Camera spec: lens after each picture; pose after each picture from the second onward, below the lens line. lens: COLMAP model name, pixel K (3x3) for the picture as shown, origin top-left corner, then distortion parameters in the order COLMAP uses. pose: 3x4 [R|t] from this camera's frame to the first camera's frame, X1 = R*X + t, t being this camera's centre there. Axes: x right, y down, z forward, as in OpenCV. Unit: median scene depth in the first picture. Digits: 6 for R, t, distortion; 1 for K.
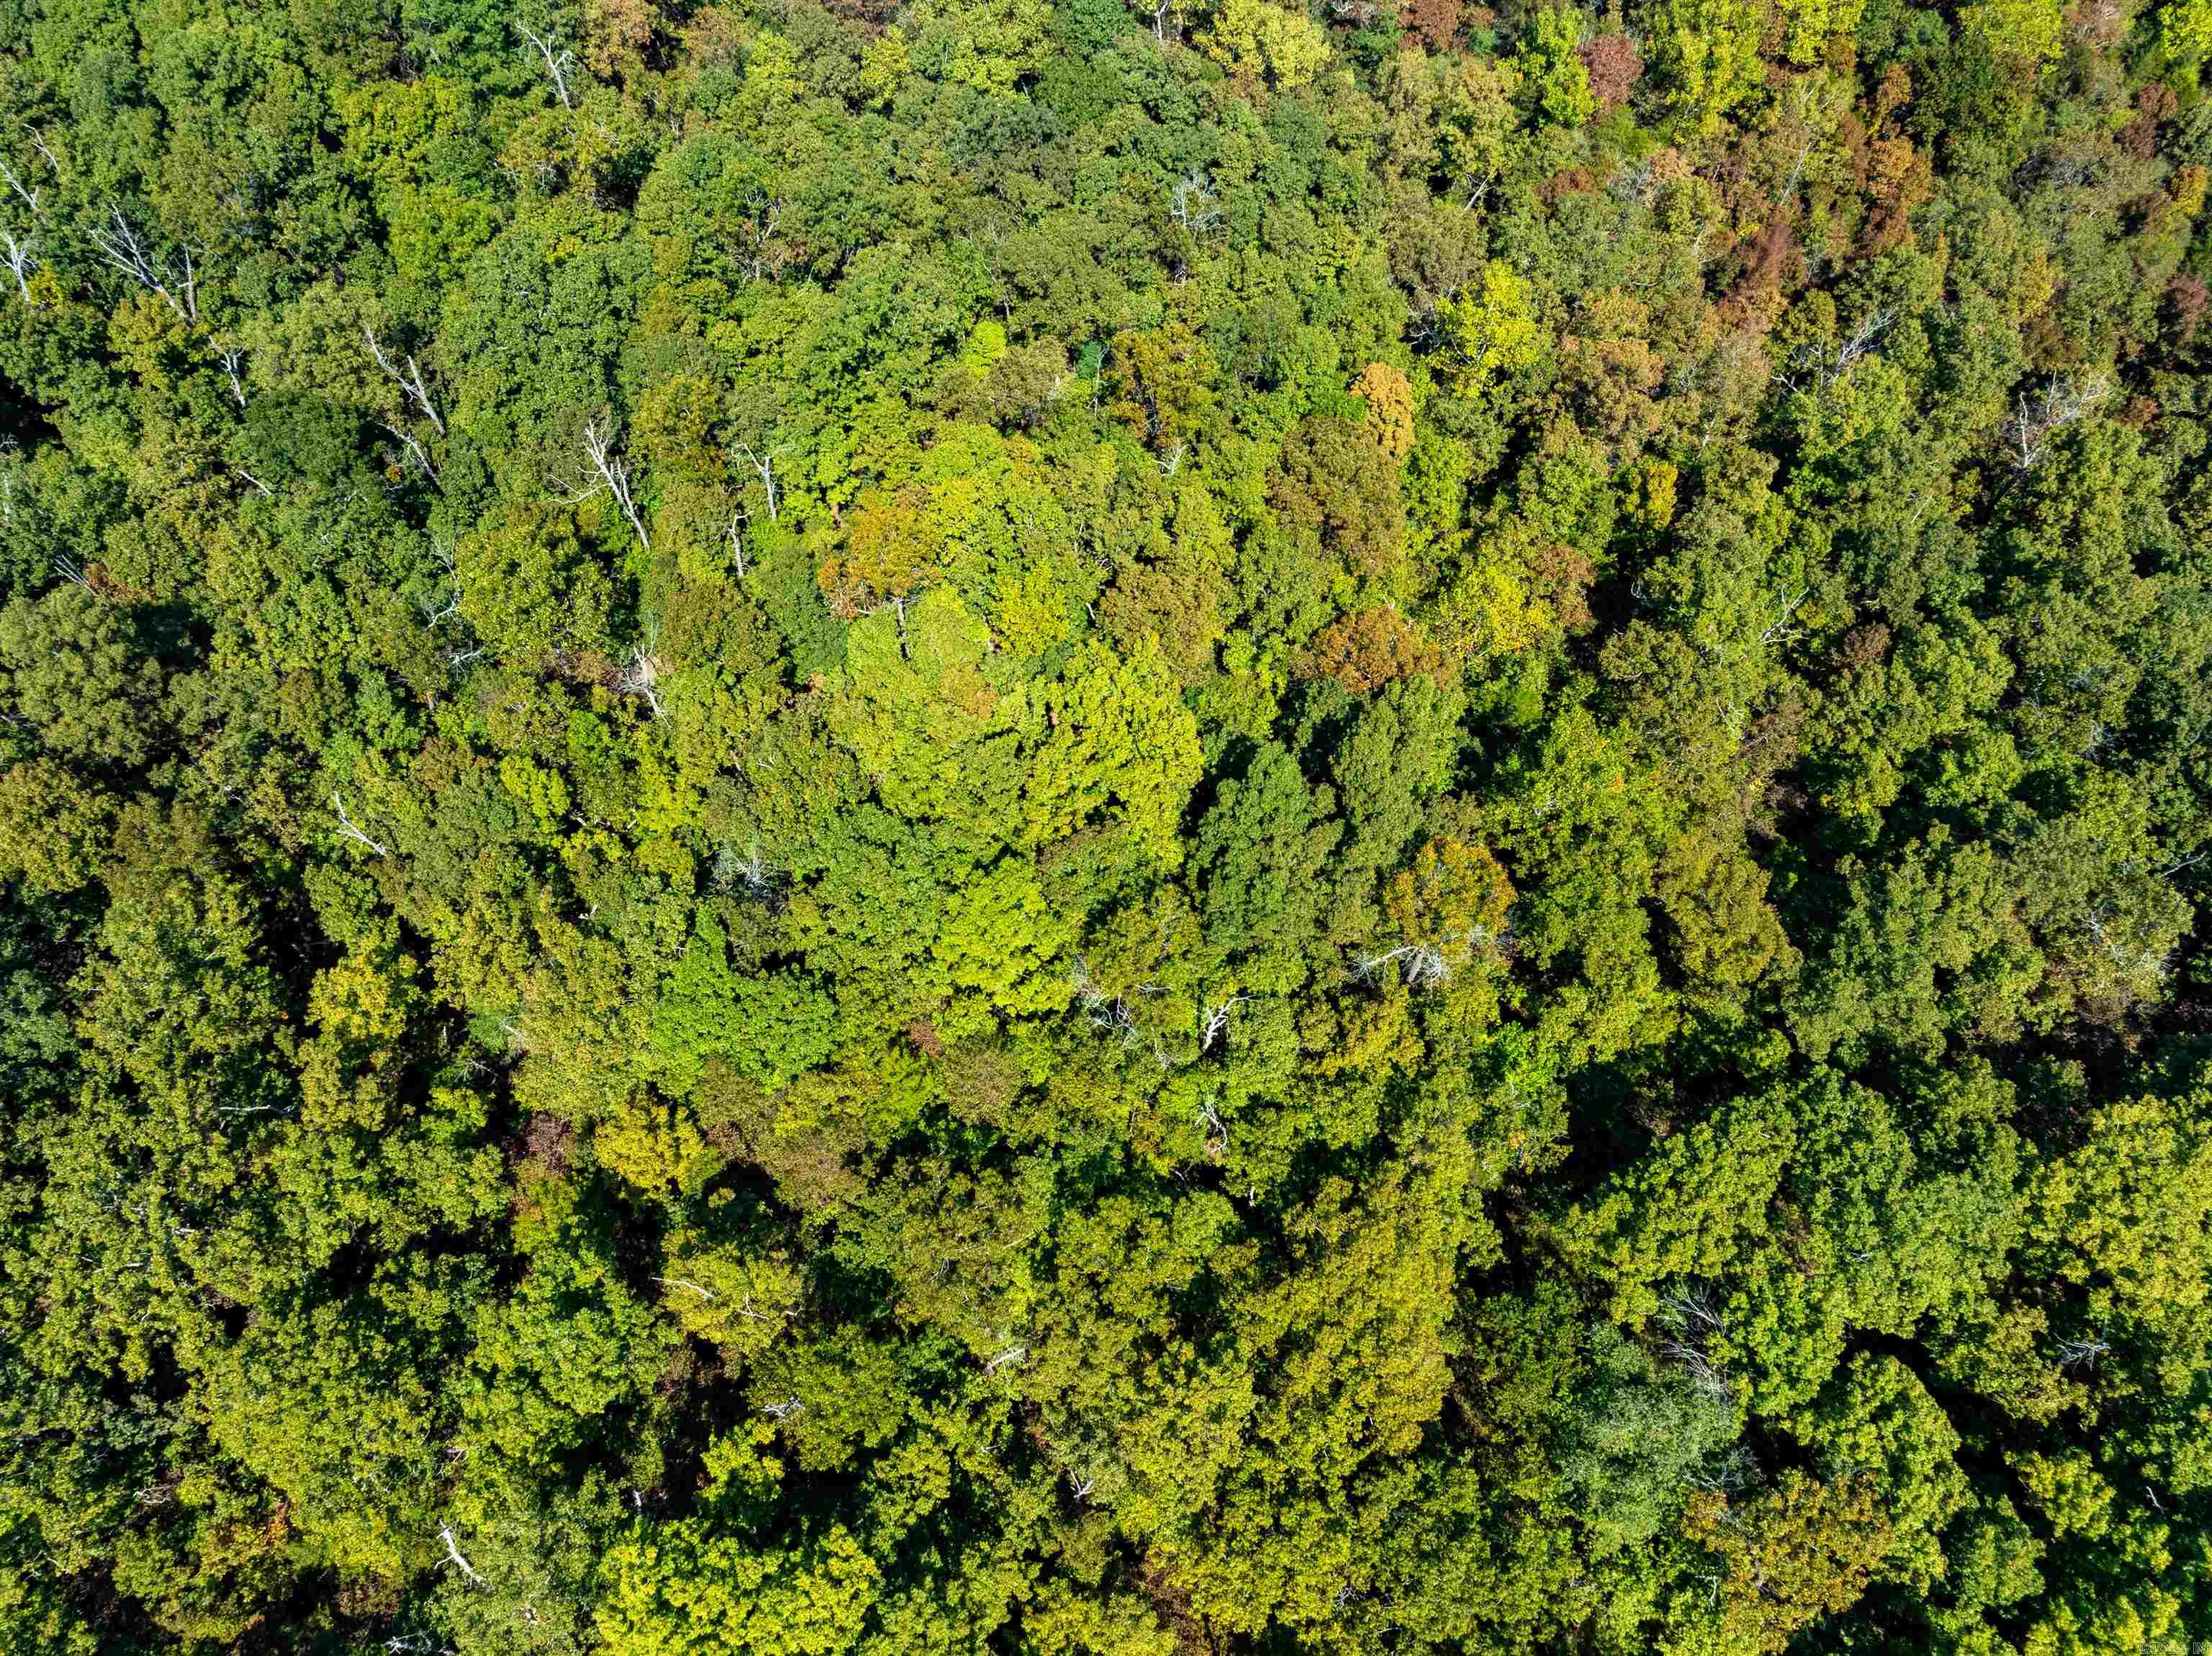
lens RADIAL K [[1560.2, 0, 1114.3], [0, 1560.2, 822.1], [0, 0, 1]] dist [-0.040762, 0.030980]
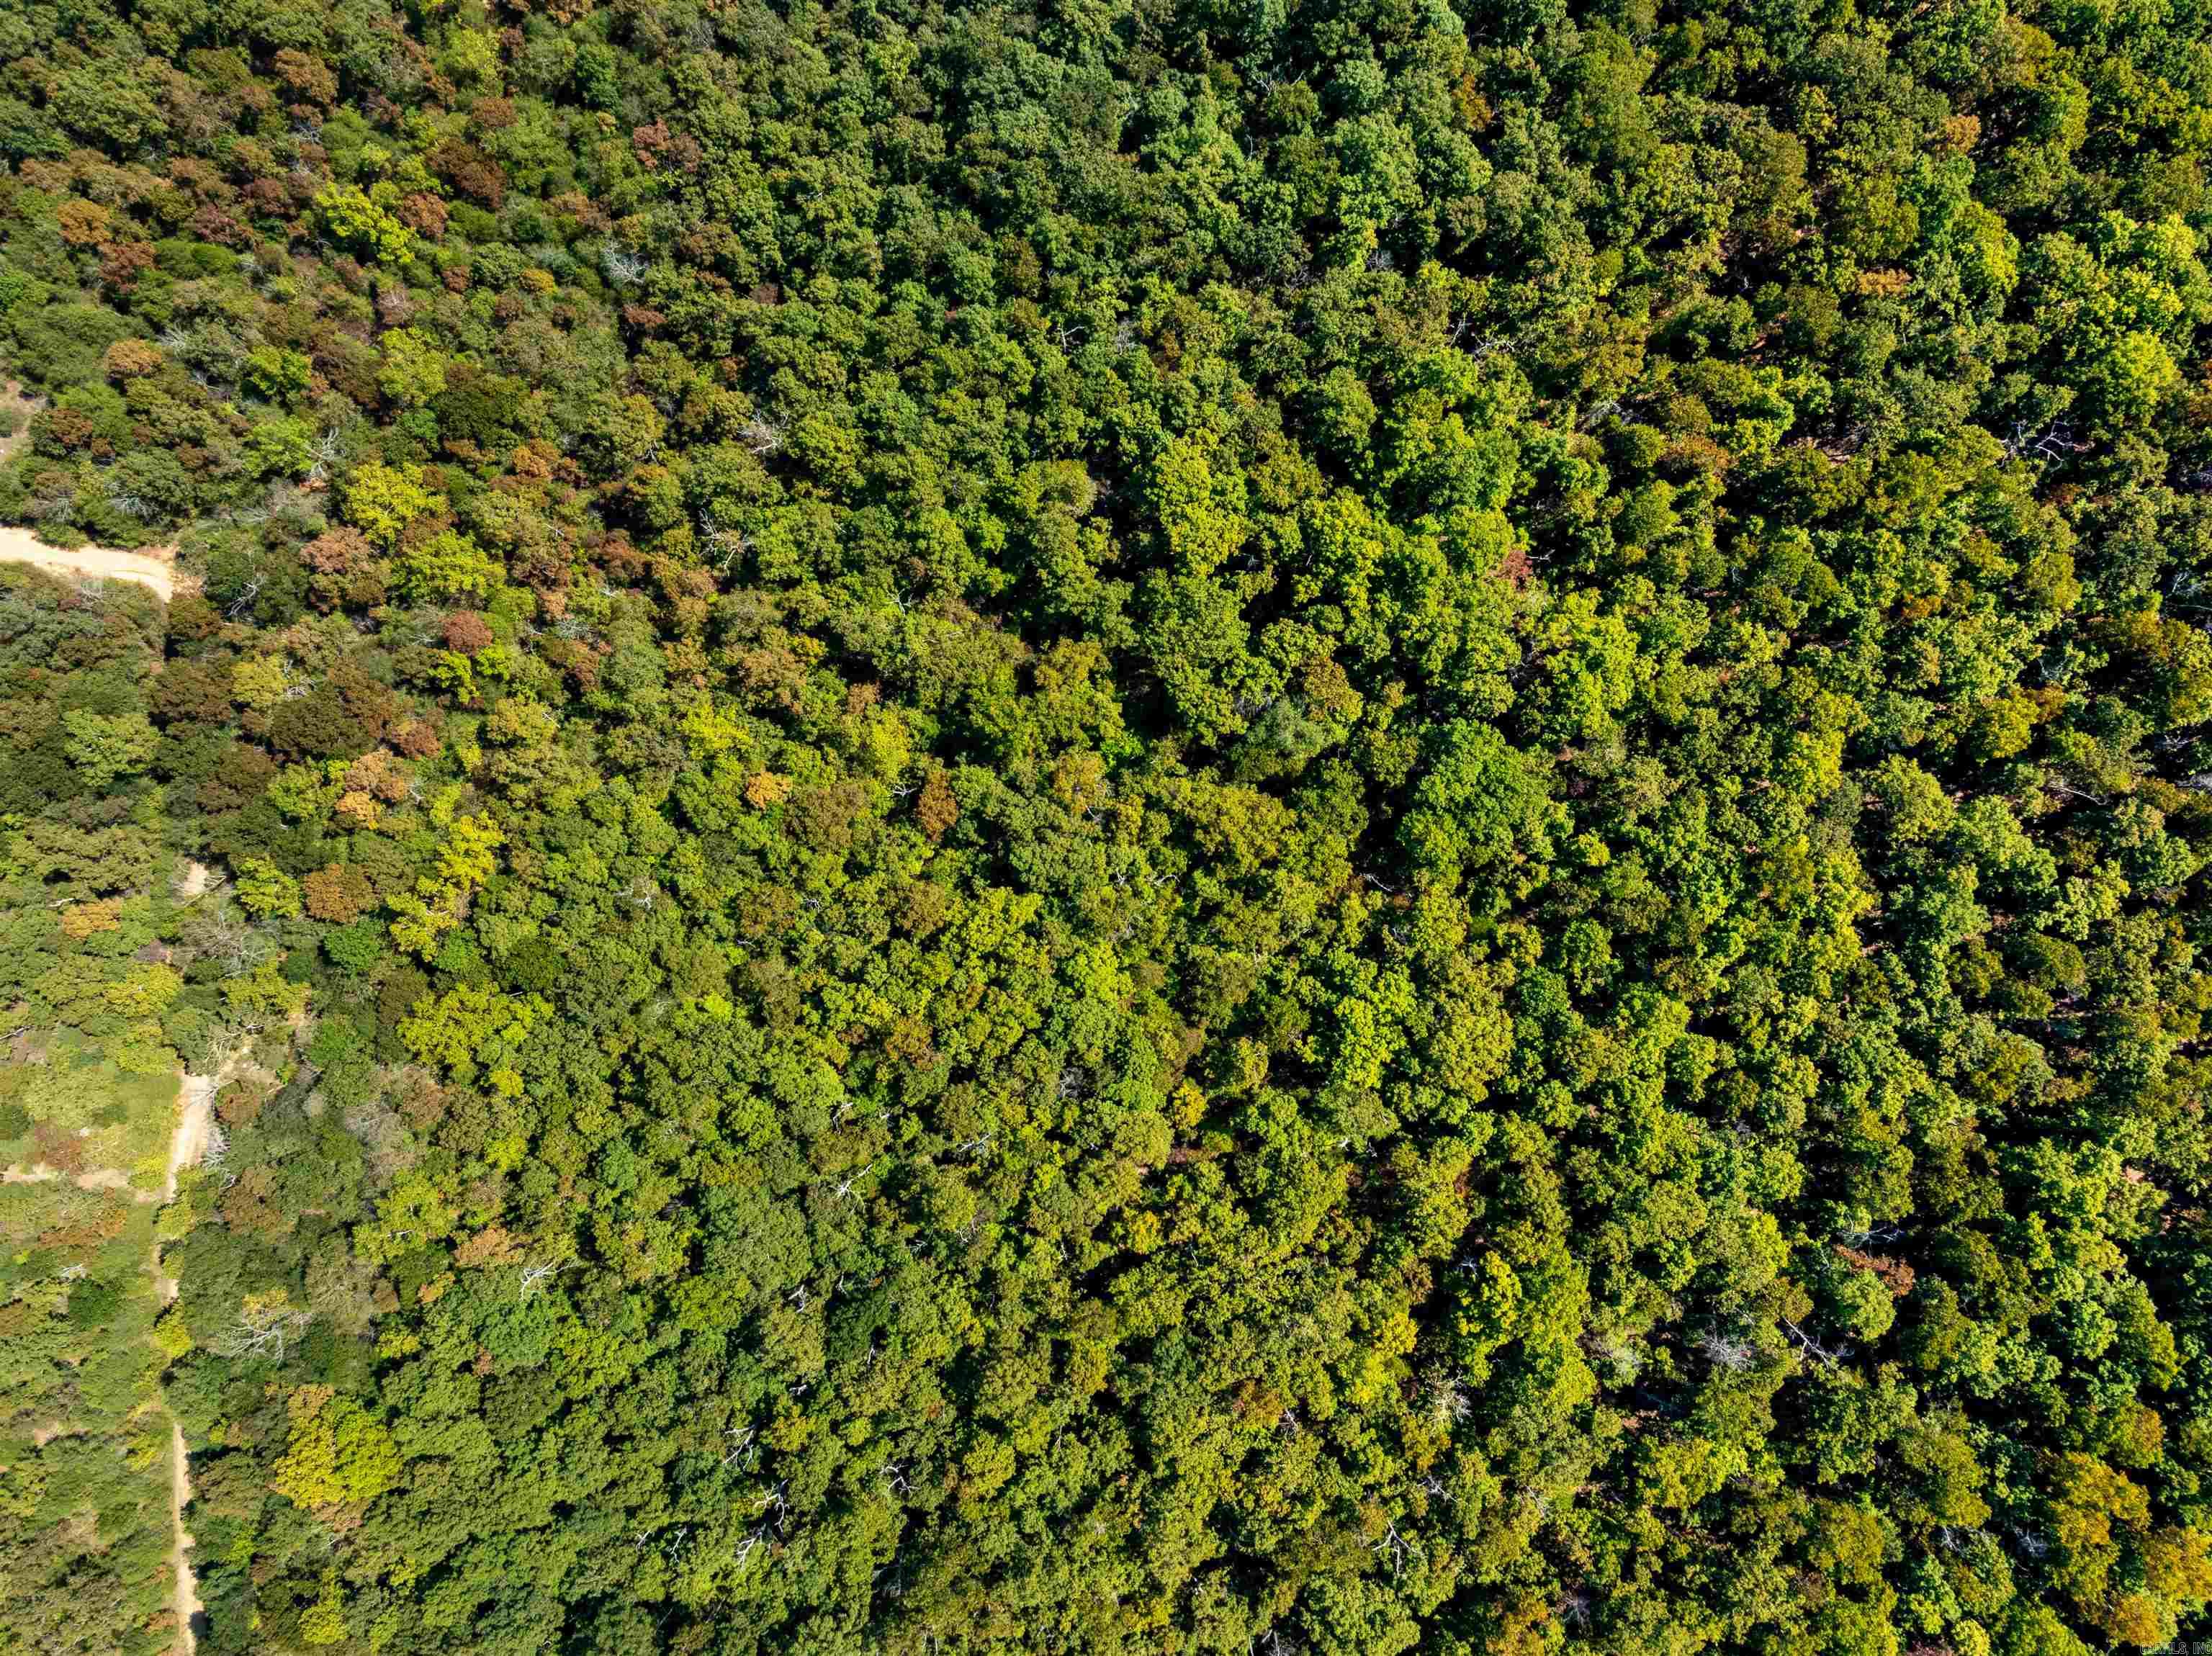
lens RADIAL K [[1560.2, 0, 1114.3], [0, 1560.2, 822.1], [0, 0, 1]] dist [-0.040762, 0.030980]
pose [[-0.034794, -0.999140, 0.022533, 0.082735], [0.888207, -0.020580, 0.458982, -0.802831], [-0.458124, 0.035984, 0.888160, -0.920057]]
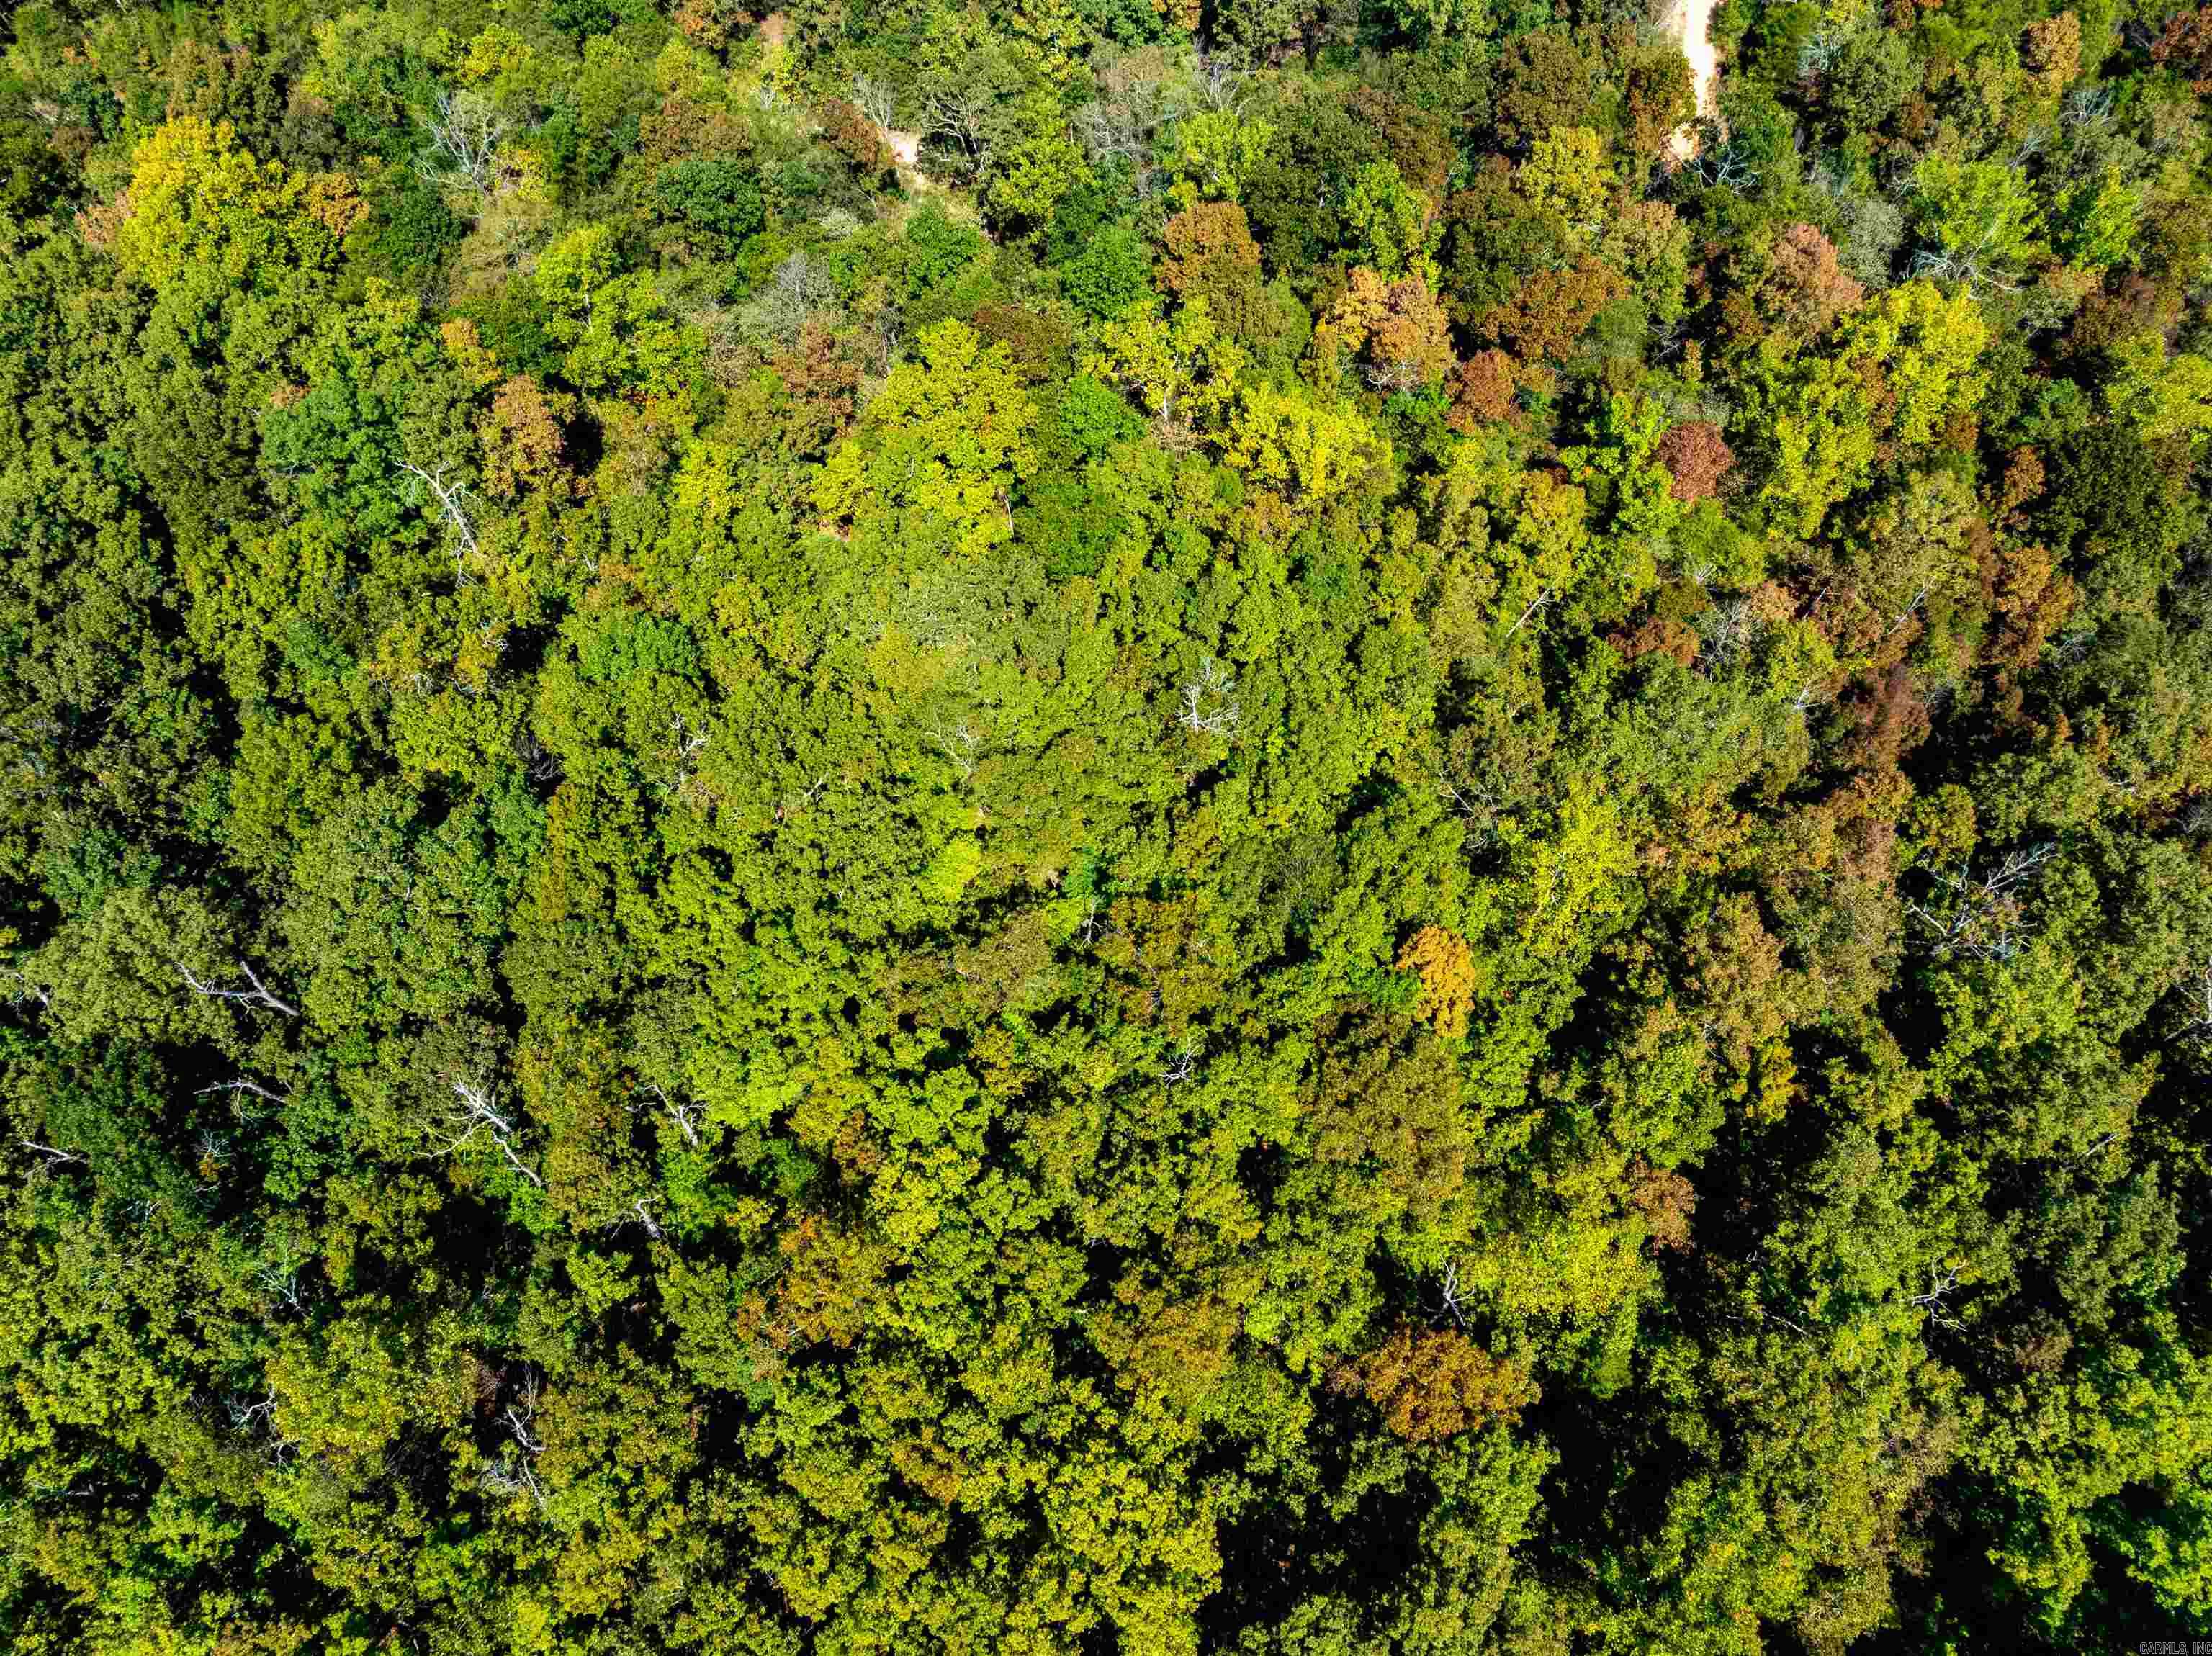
lens RADIAL K [[1560.2, 0, 1114.3], [0, 1560.2, 822.1], [0, 0, 1]] dist [-0.040762, 0.030980]
pose [[0.999999, -0.000268, -0.001607, 0.003300], [0.000270, 0.999999, 0.001421, -0.368240], [0.001607, -0.001422, 0.999998, 0.184385]]
